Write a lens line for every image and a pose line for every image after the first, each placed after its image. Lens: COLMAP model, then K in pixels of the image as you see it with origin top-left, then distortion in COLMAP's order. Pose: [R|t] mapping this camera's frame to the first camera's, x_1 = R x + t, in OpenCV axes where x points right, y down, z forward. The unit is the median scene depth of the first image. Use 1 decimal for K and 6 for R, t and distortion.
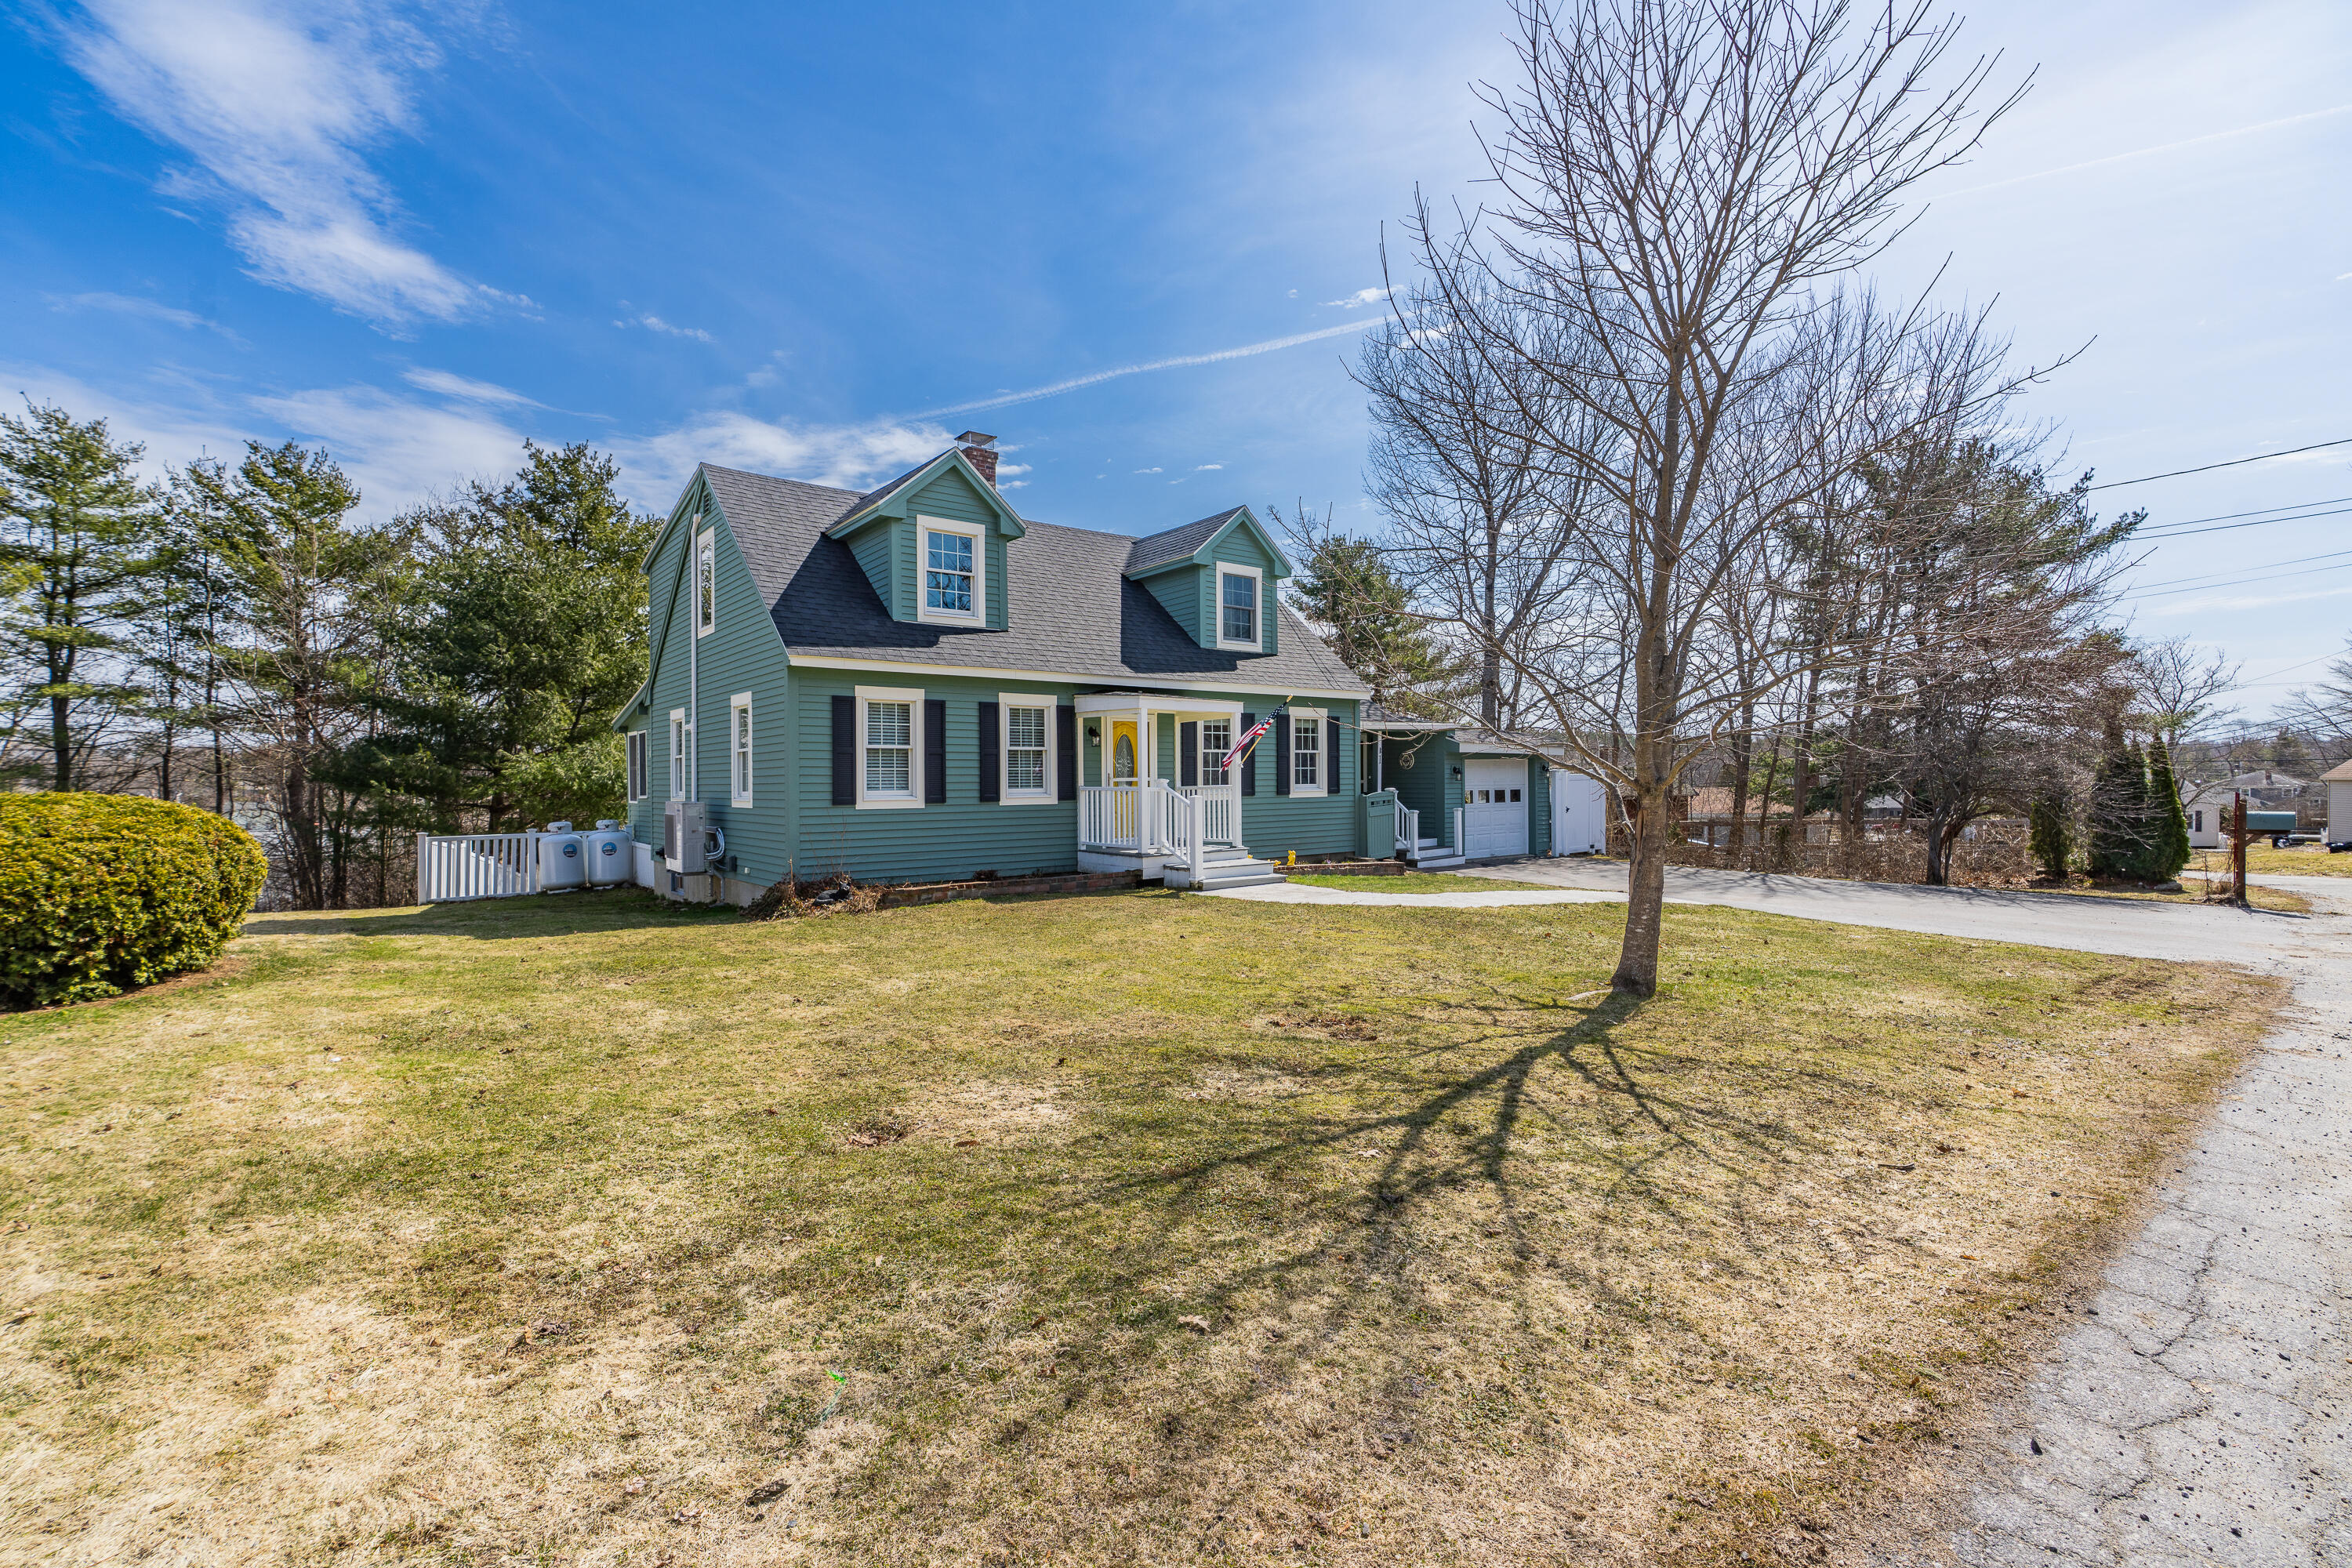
lens RADIAL K [[1039.3, 0, 1181.5], [0, 1039.3, 733.4], [0, 0, 1]] dist [-0.001426, -0.000118]
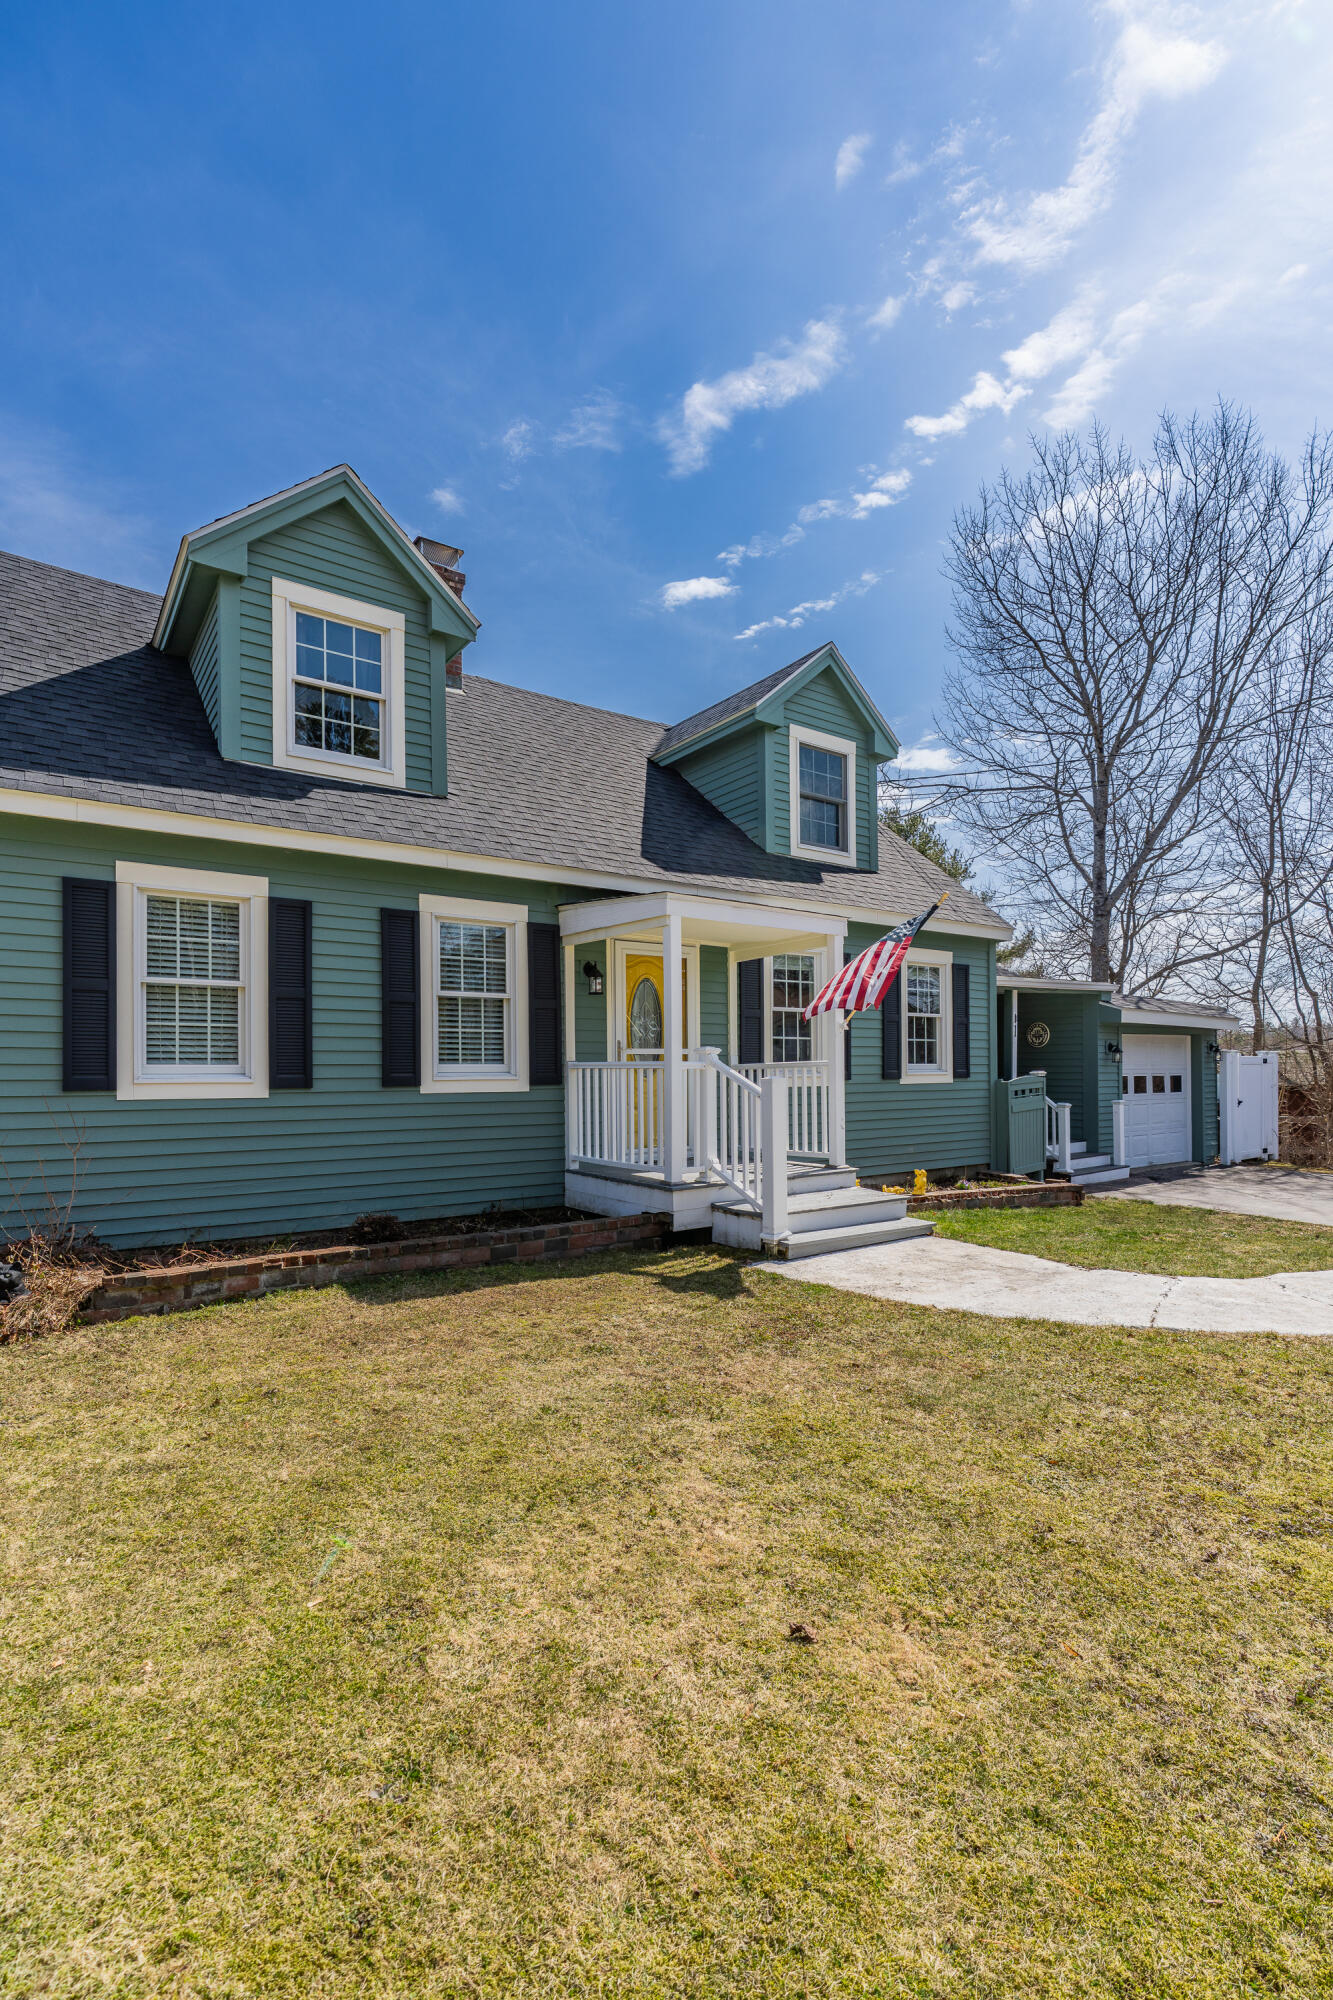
lens RADIAL K [[909.0, 0, 663.7], [0, 909.0, 1047.7], [0, 0, 1]] dist [-0.003018, -0.000064]
pose [[0.998013, 0.001131, -0.062993, -0.011343], [-0.000025, 0.999846, 0.017548, 0.033814], [0.063003, -0.017512, 0.997860, 0.489245]]
